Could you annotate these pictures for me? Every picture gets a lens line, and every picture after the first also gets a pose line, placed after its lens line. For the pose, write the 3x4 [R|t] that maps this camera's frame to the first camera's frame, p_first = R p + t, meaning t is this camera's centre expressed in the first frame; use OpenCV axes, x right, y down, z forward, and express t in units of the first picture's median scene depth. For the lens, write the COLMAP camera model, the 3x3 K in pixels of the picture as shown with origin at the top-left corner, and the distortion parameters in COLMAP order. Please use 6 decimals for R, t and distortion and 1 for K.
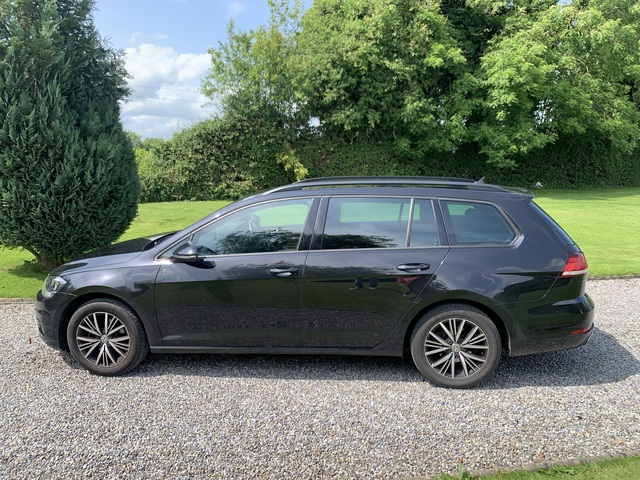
lens RADIAL K [[495.2, 0, 317.7], [0, 495.2, 216.2], [0, 0, 1]] dist [0.006019, -0.007777]
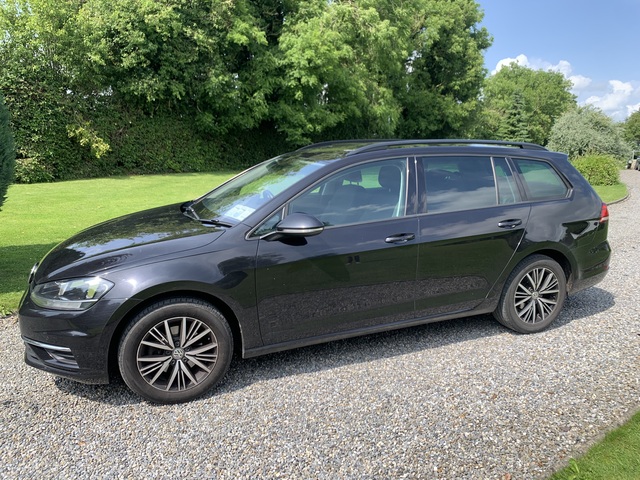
lens RADIAL K [[495.2, 0, 317.7], [0, 495.2, 216.2], [0, 0, 1]] dist [0.006019, -0.007777]
pose [[0.873378, -0.060991, 0.483208, -0.125213], [0.042610, 0.997892, 0.048939, 0.004000], [-0.485175, -0.022153, 0.874136, 0.056394]]
